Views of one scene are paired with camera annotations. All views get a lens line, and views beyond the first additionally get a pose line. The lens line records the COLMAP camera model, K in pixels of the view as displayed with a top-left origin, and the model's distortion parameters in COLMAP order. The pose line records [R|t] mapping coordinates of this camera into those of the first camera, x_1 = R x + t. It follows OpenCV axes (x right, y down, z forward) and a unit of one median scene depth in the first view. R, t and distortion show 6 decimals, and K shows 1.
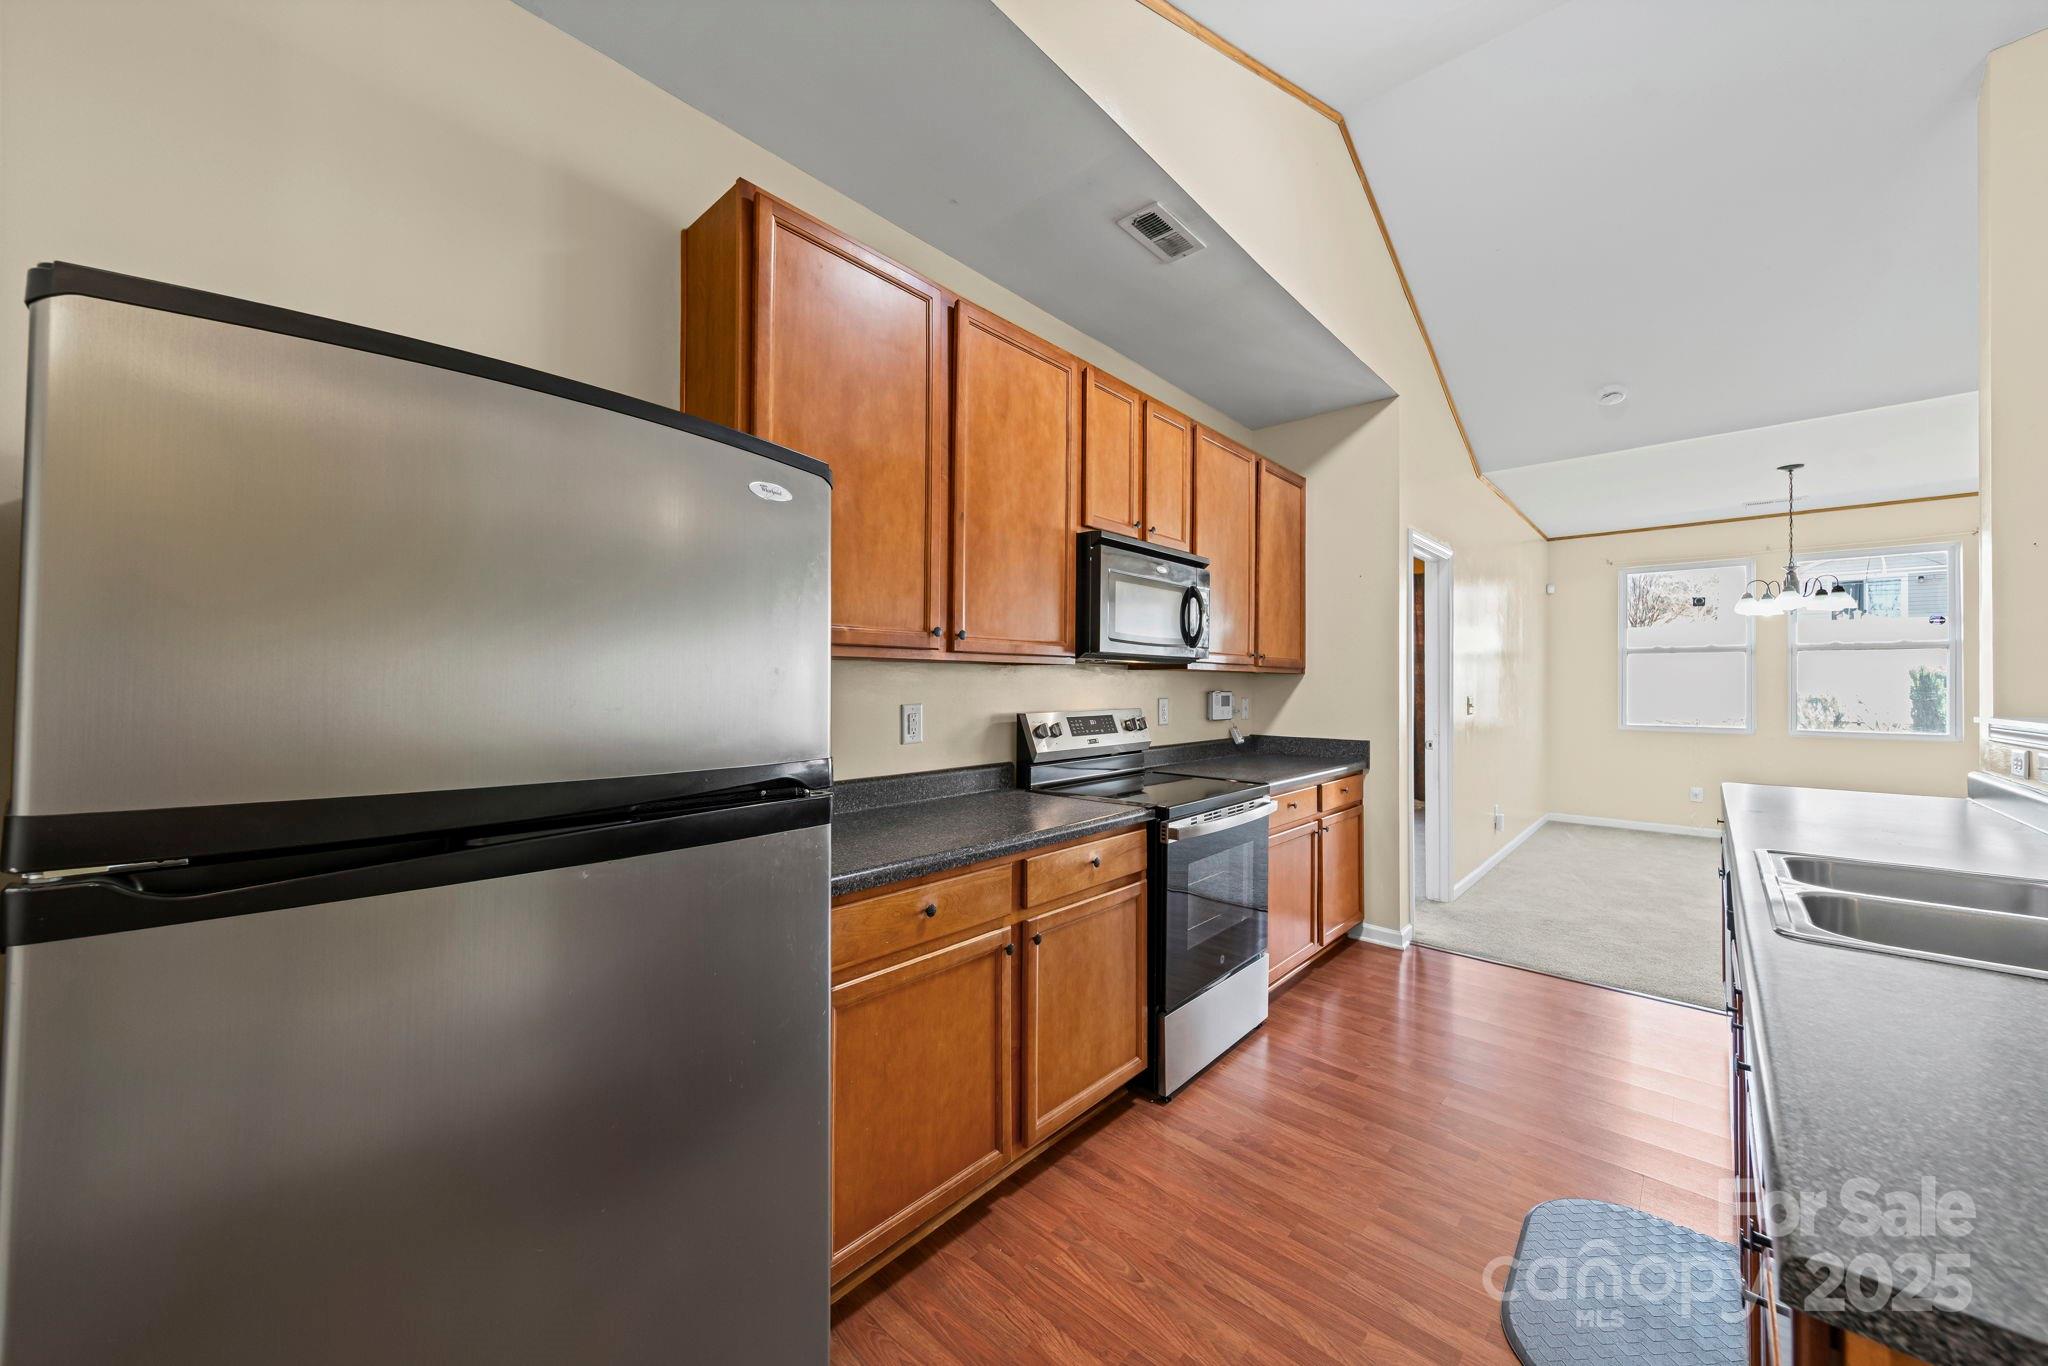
lens RADIAL K [[728.5, 0, 1015.8], [0, 728.5, 669.6], [0, 0, 1]] dist [0.000771, 0.000044]
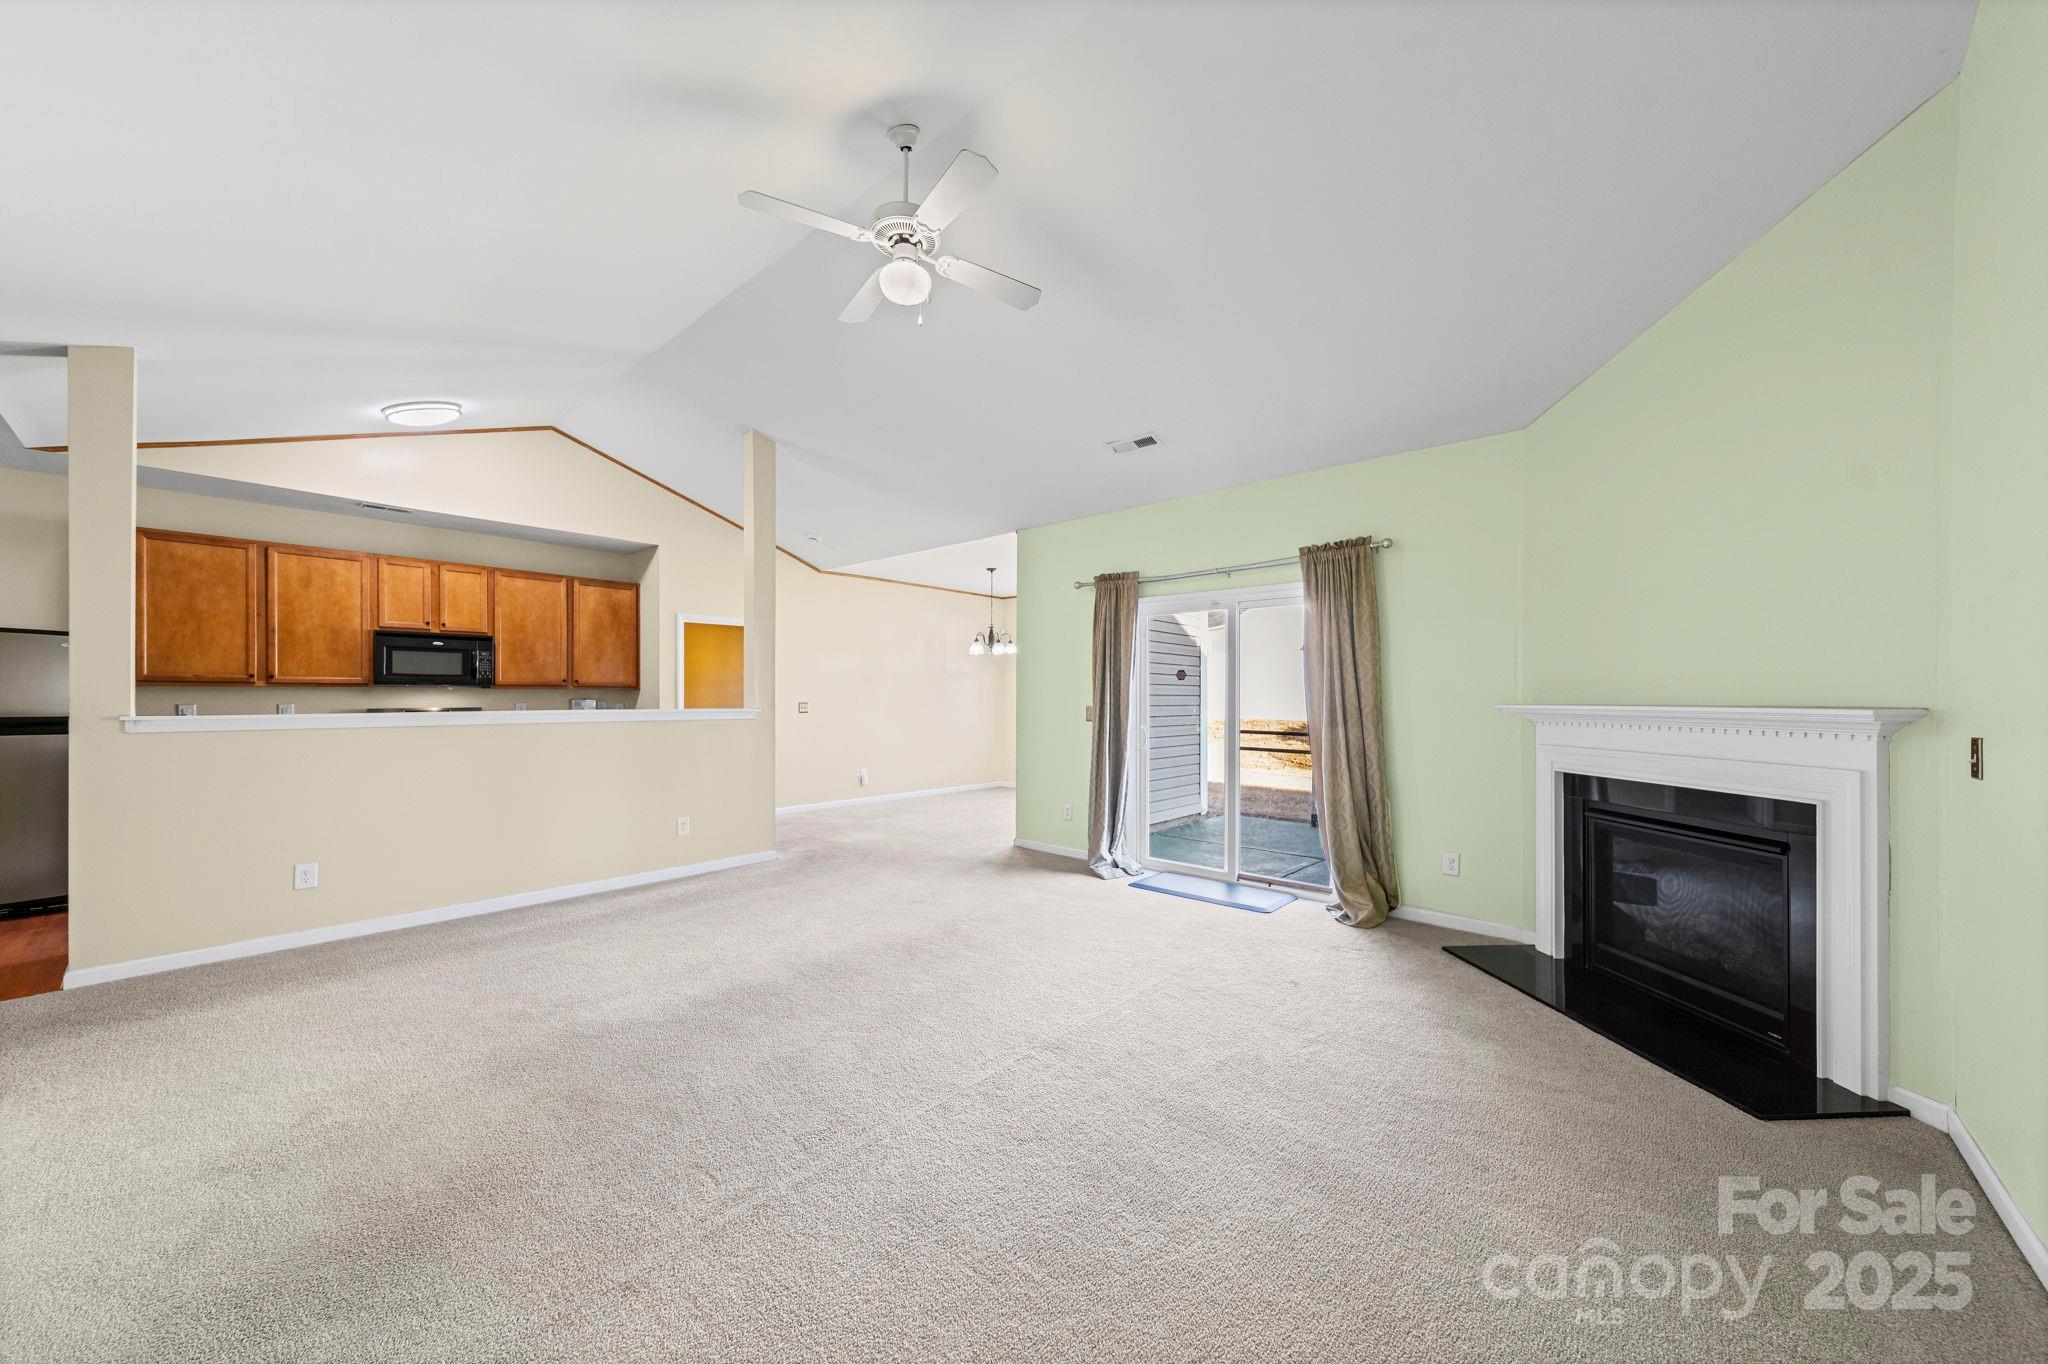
lens RADIAL K [[721.9, 0, 1029.6], [0, 721.9, 687.4], [0, 0, 1]] dist [0.001404, 0.000174]
pose [[0.999208, -0.001552, 0.039764, 1.797838], [0.000976, 0.999895, 0.014476, -0.030916], [-0.039782, -0.014426, 0.999104, -1.193149]]
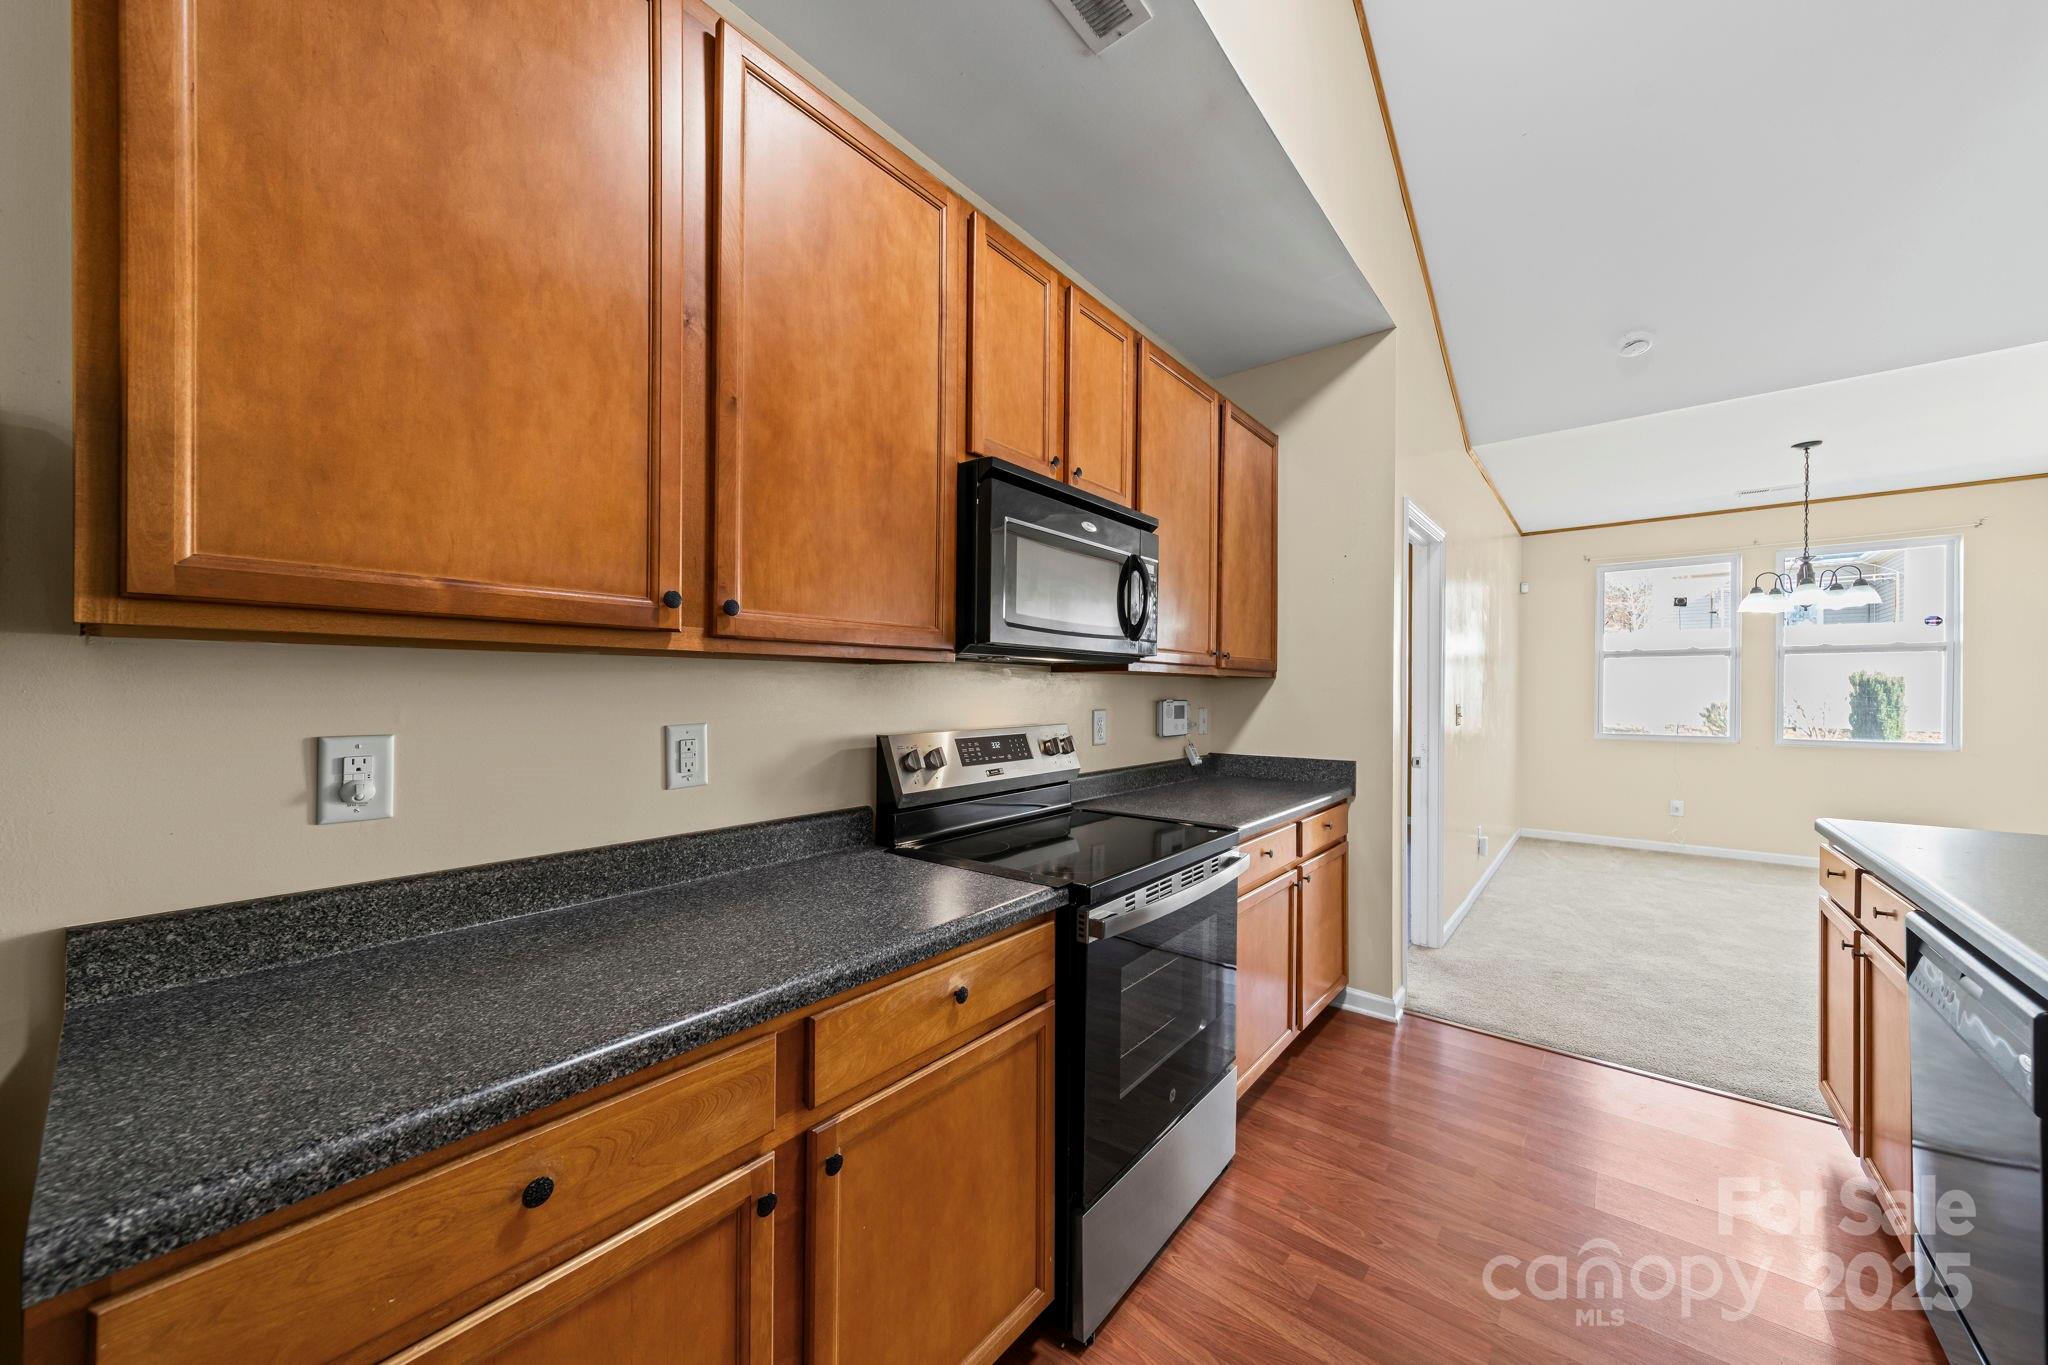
lens RADIAL K [[727.1, 0, 1023.2], [0, 727.1, 691.8], [0, 0, 1]] dist [0.001757, 0.000094]
pose [[0.997722, -0.002330, 0.067415, 0.085429], [0.000903, 0.999775, 0.021193, 0.005123], [-0.067449, -0.021083, 0.997500, 0.291956]]
